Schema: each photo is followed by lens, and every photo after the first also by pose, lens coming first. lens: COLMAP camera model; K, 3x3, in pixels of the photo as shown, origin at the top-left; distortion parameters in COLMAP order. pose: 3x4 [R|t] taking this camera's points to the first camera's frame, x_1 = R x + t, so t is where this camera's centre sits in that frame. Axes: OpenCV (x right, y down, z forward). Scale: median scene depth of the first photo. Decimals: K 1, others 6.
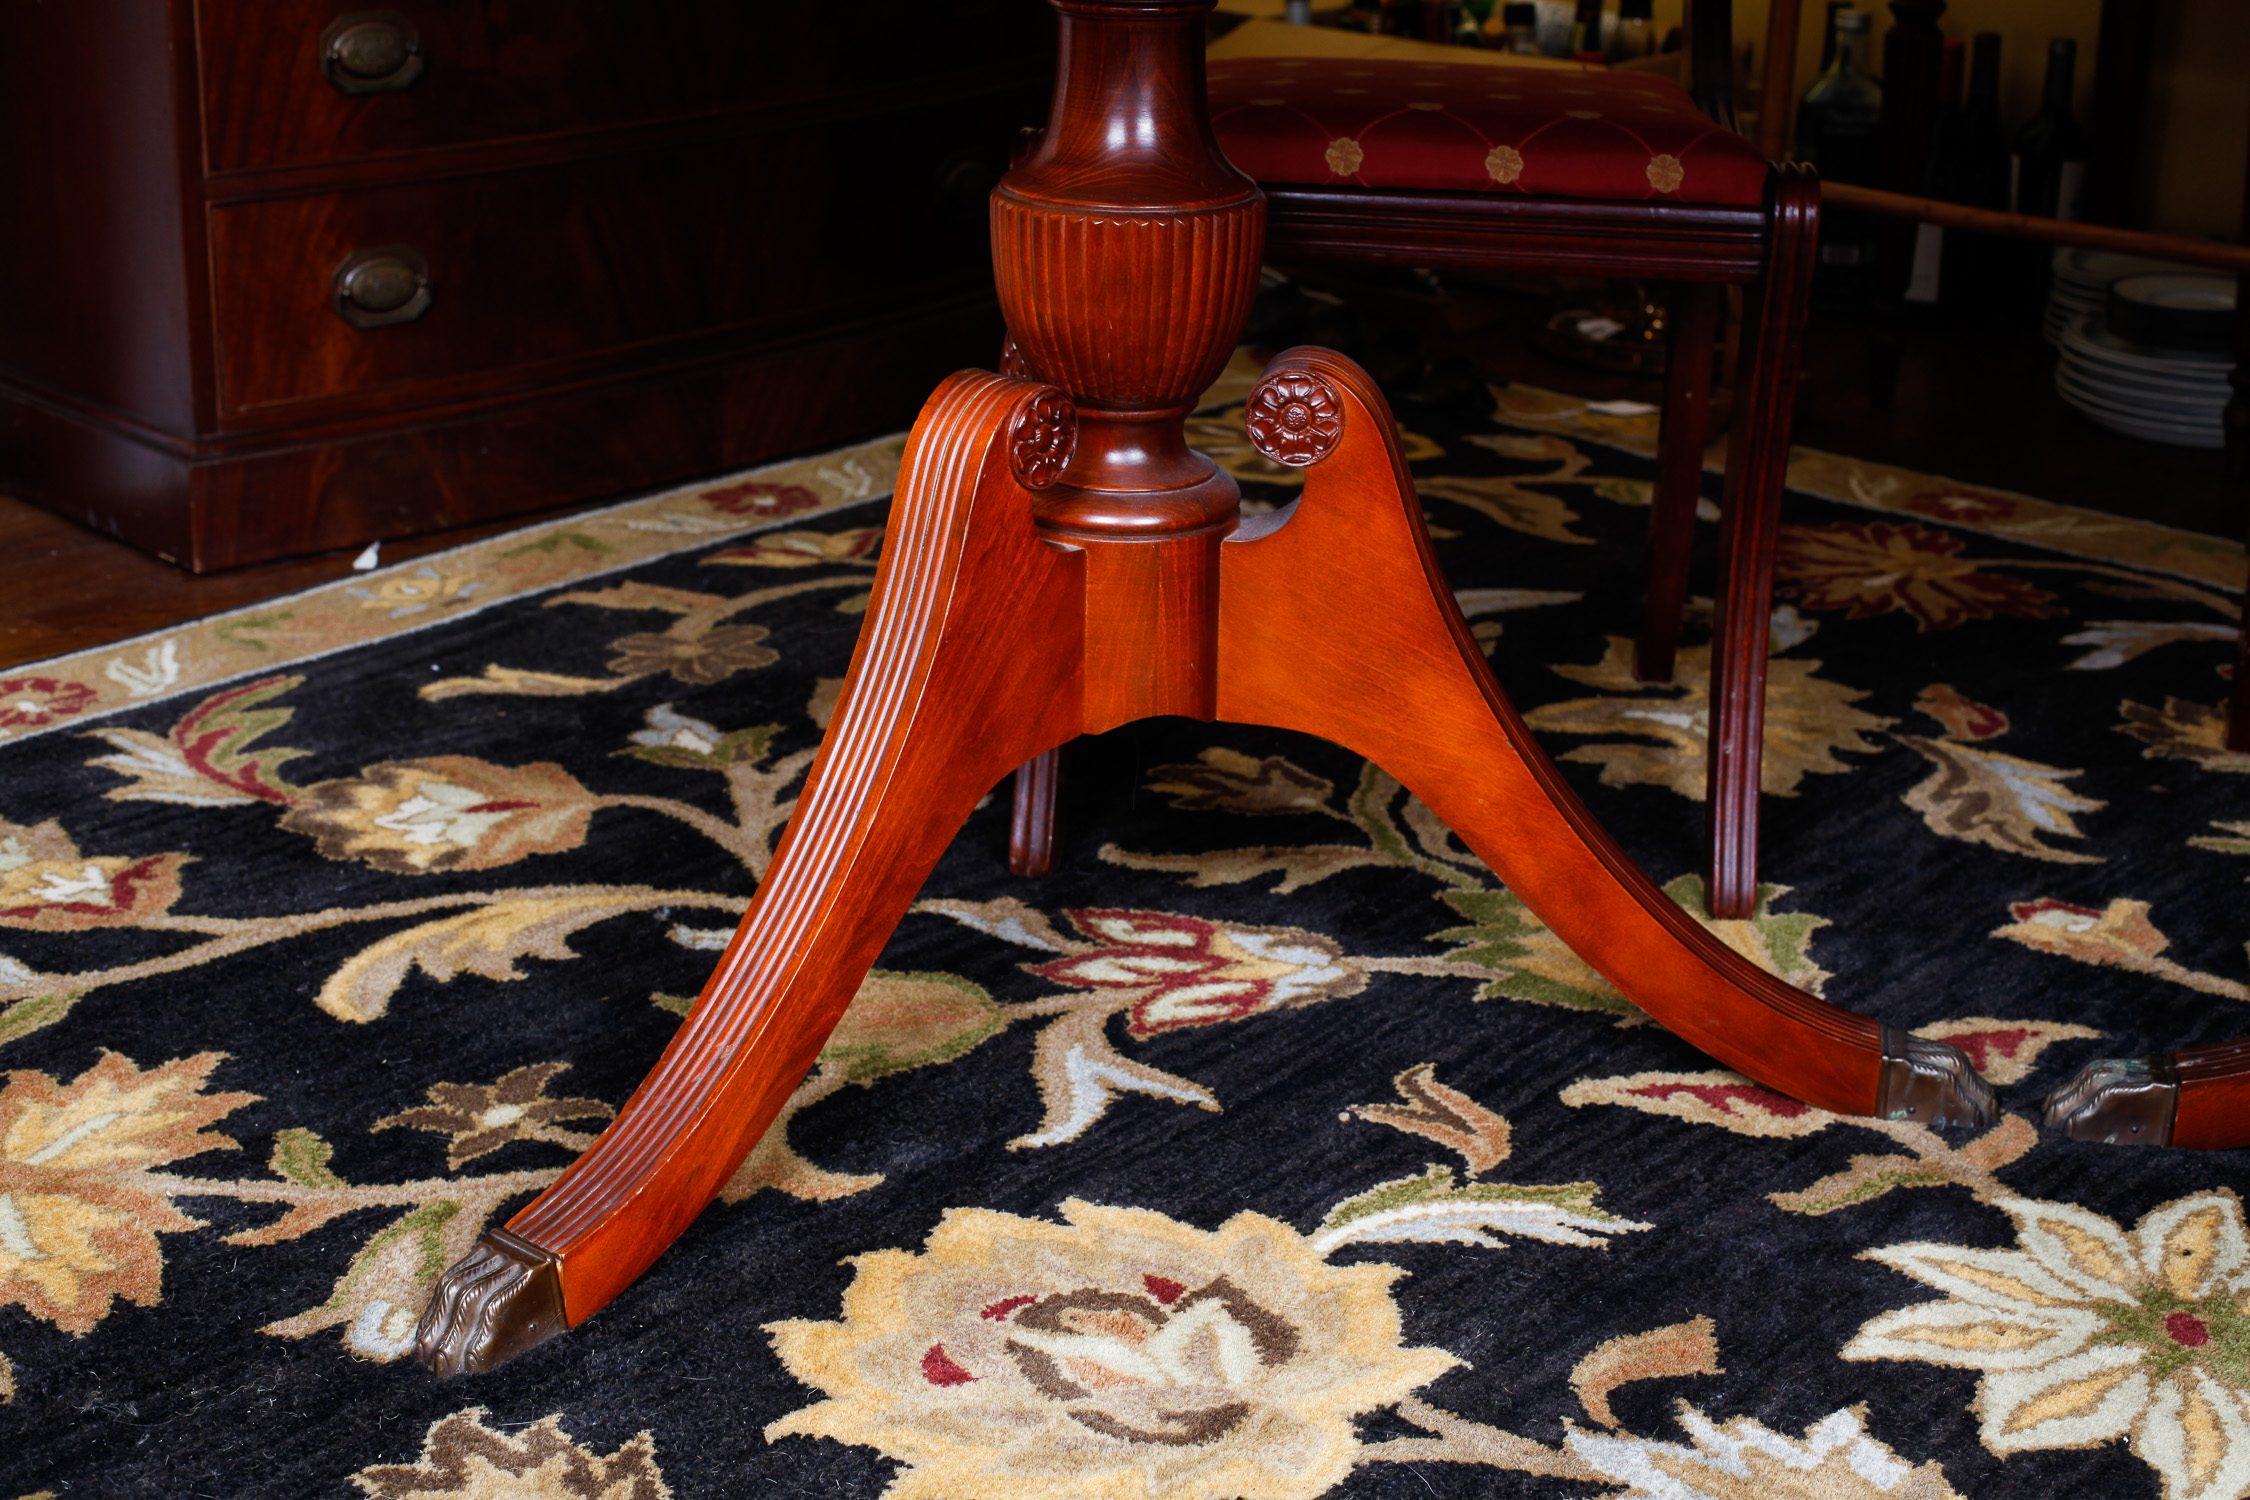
lens RADIAL K [[3331.7, 0, 1125.0], [0, 3331.7, 750.0], [0, 0, 1]] dist [-0.158485, 0.161780]
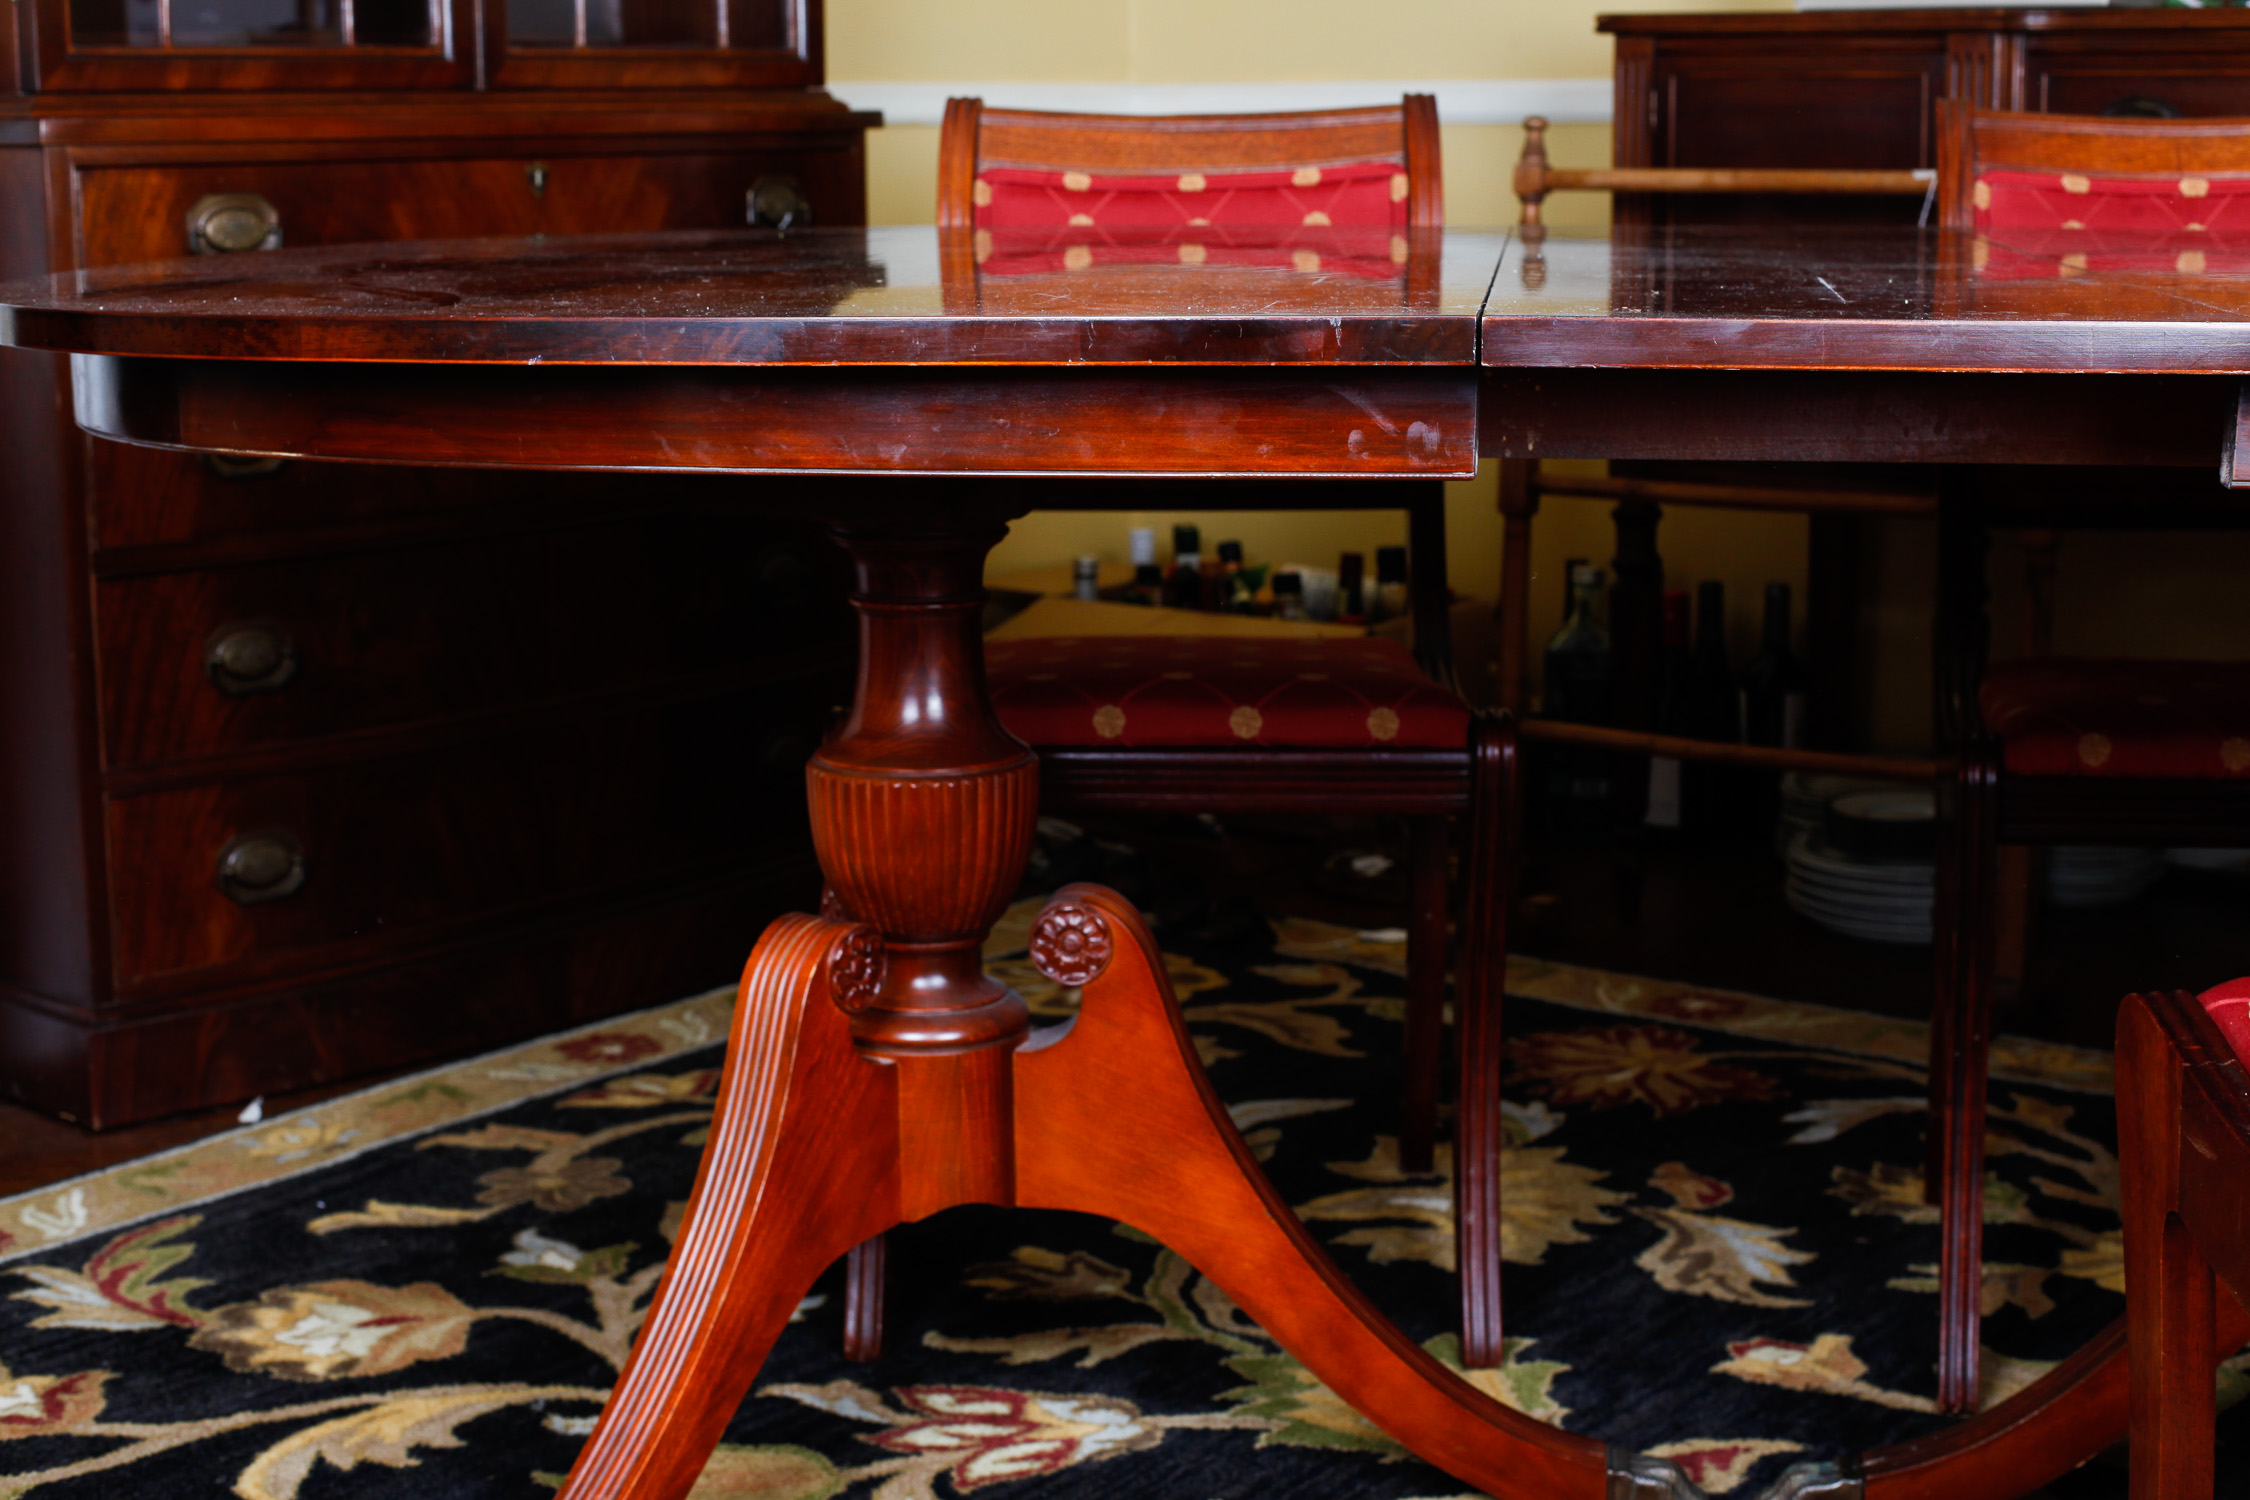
lens RADIAL K [[3331.7, 0, 1125.0], [0, 3331.7, 750.0], [0, 0, 1]] dist [-0.158485, 0.161780]
pose [[0.997833, -0.037698, 0.053920, 0.007214], [0.046204, 0.984975, -0.166400, 0.023806], [-0.046837, 0.168531, 0.984583, -0.139422]]
